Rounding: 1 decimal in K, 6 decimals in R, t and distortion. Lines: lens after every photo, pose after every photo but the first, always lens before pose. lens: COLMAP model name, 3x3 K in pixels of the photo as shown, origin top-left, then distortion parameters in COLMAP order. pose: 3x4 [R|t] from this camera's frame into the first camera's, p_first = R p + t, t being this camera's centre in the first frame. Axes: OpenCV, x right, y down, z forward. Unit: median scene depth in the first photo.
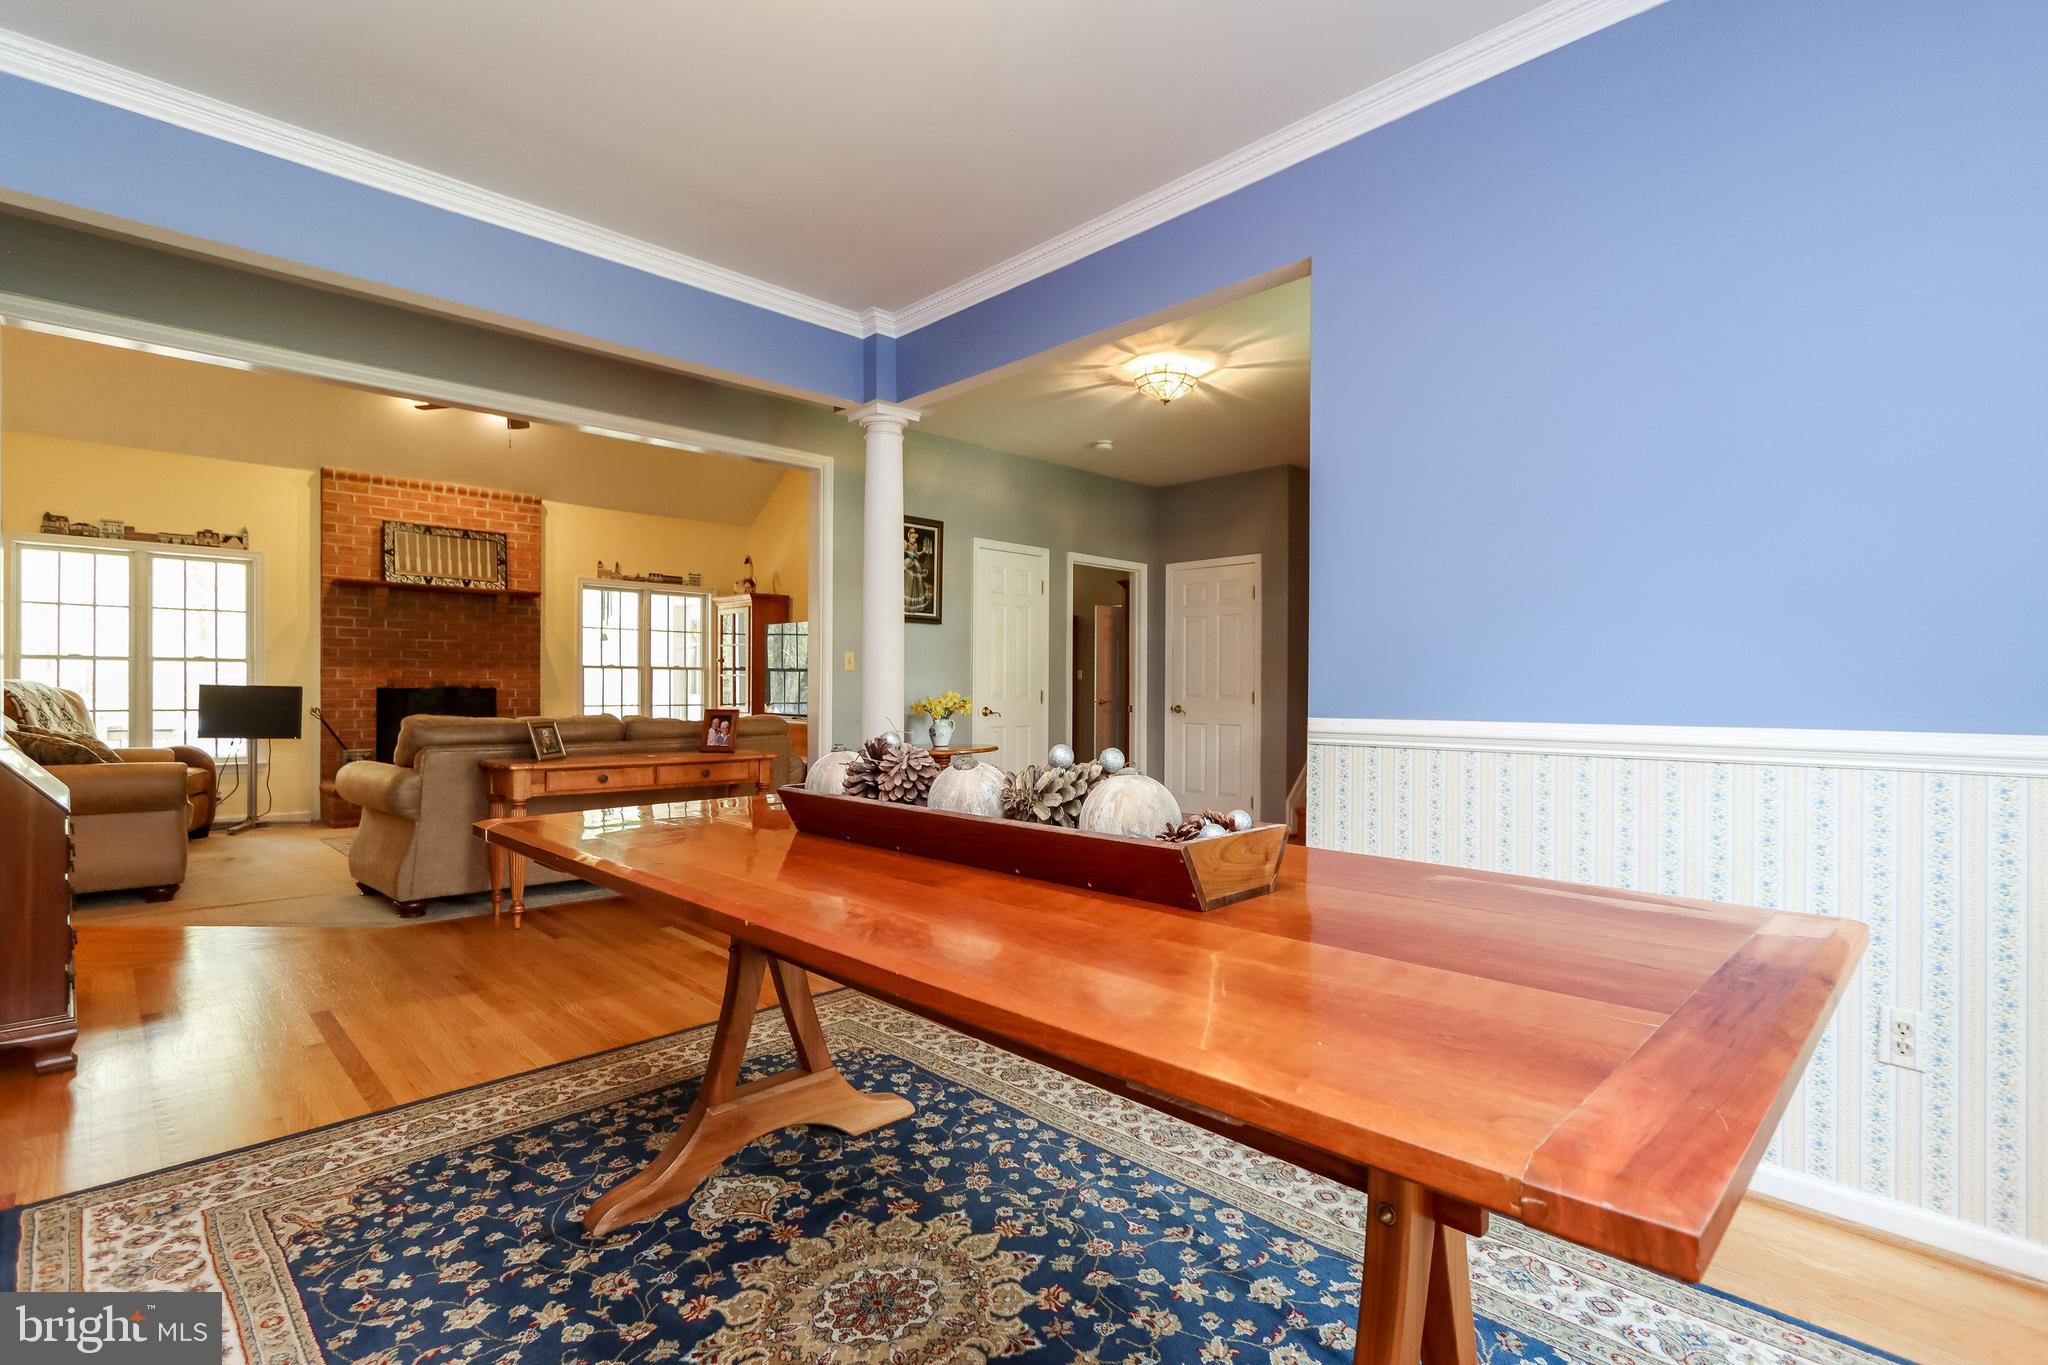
lens RADIAL K [[953.4, 0, 1023.1], [0, 953.4, 693.7], [0, 0, 1]] dist [-0.001119, -0.000844]
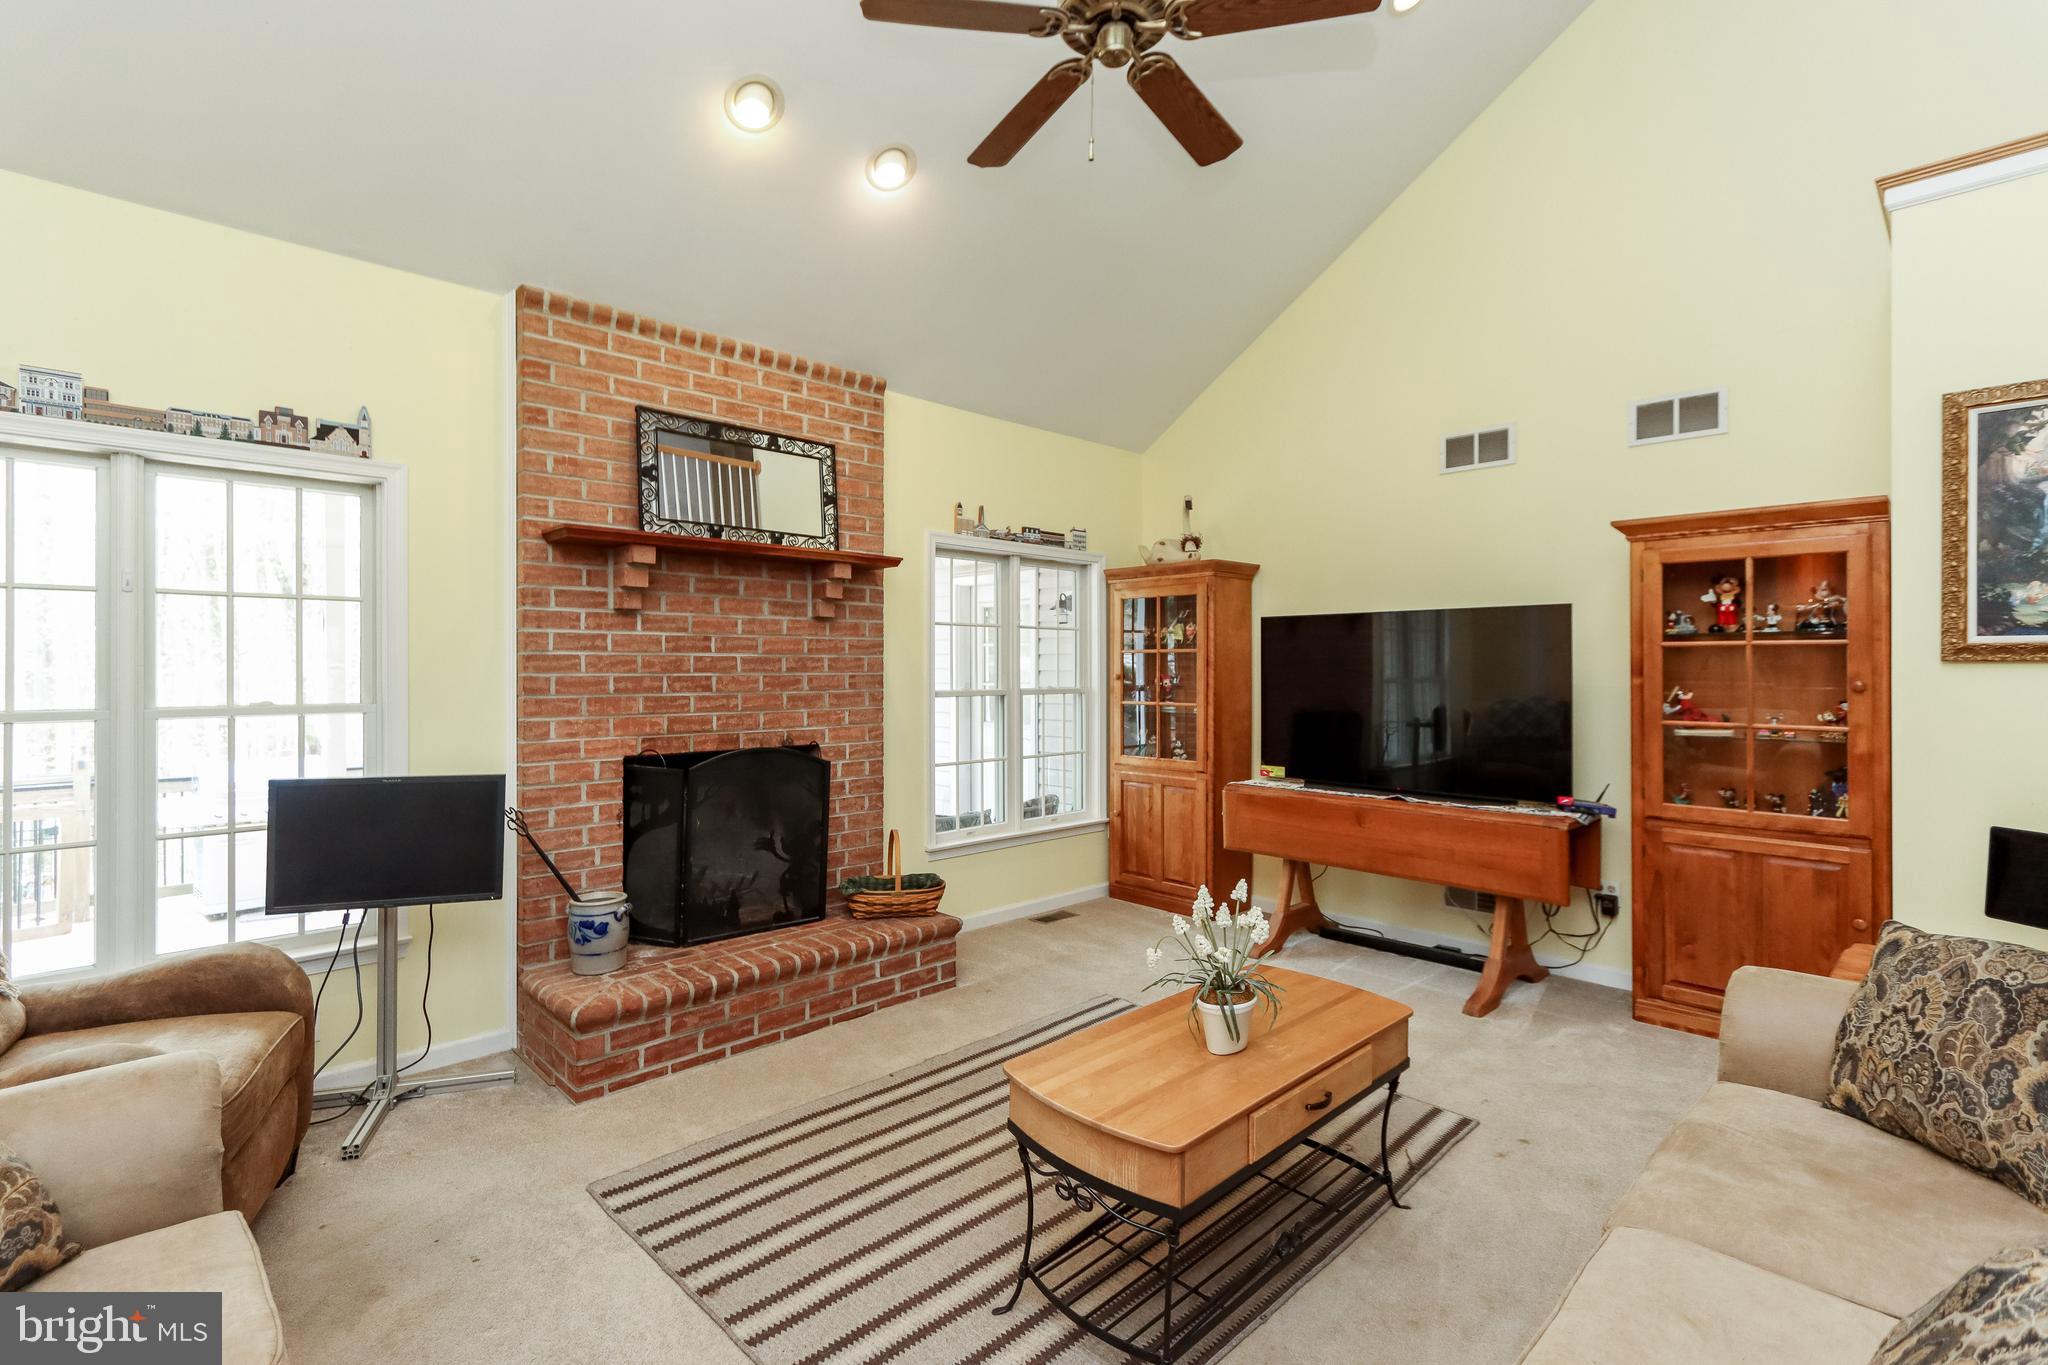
lens RADIAL K [[943.9, 0, 1003.6], [0, 943.9, 669.9], [0, 0, 1]] dist [0.001230, 0.000604]
pose [[0.999924, -0.005791, -0.010882, -0.550216], [0.005735, 0.999970, -0.005130, -0.052544], [0.010911, 0.005067, 0.999928, 0.603287]]
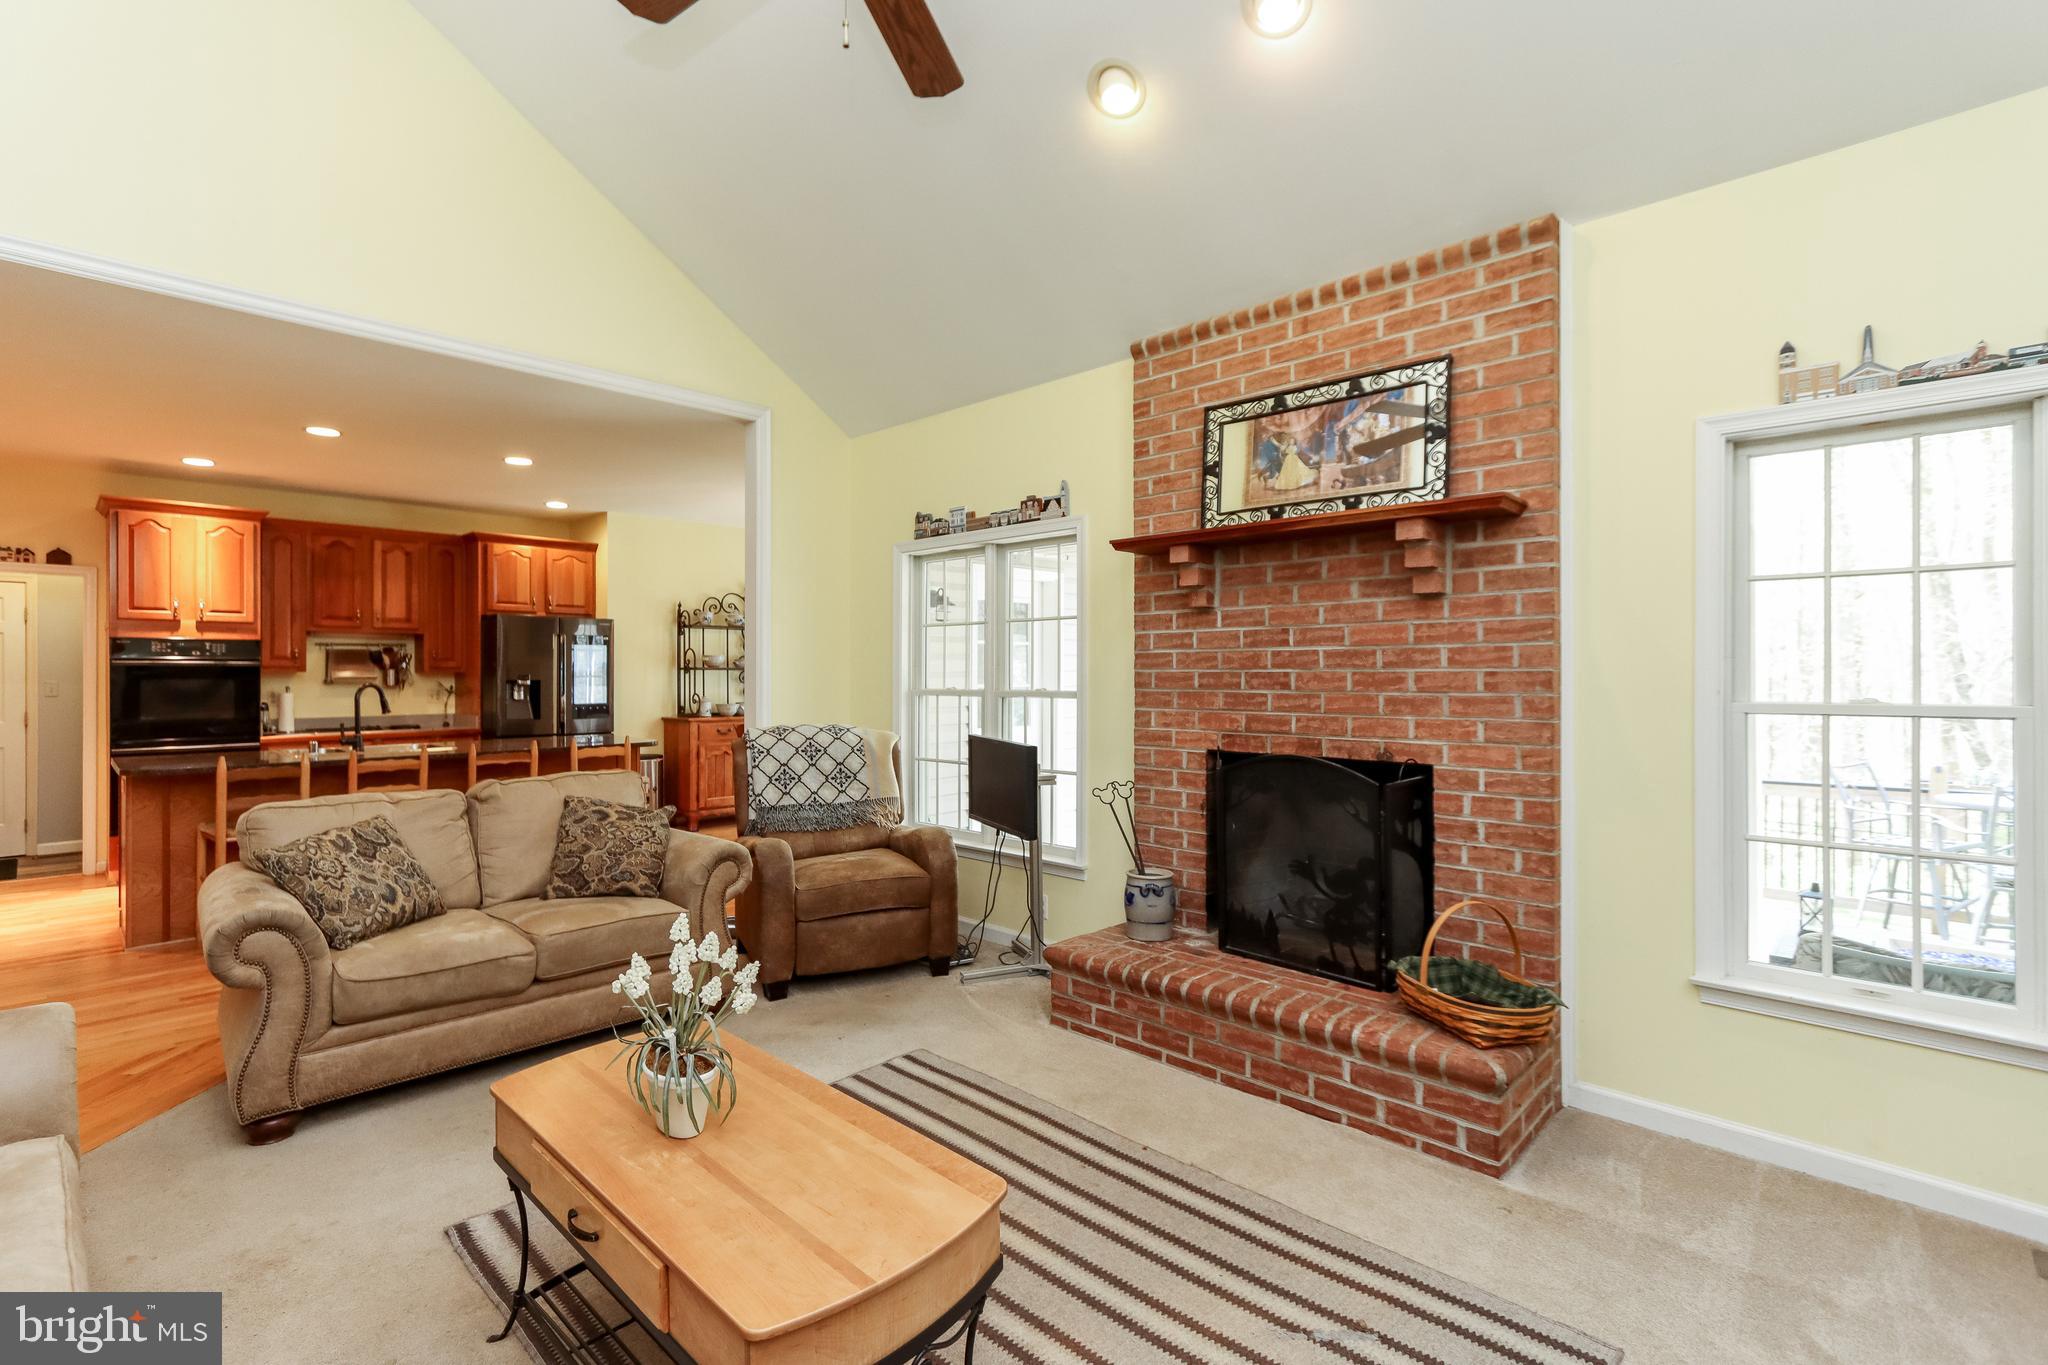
lens RADIAL K [[943.9, 0, 1003.6], [0, 943.9, 669.9], [0, 0, 1]] dist [0.001230, 0.000604]
pose [[0.017723, -0.009296, -0.999800, -0.216571], [-0.005109, 0.999943, -0.009388, -0.048419], [0.999830, 0.005274, 0.017675, 1.009976]]
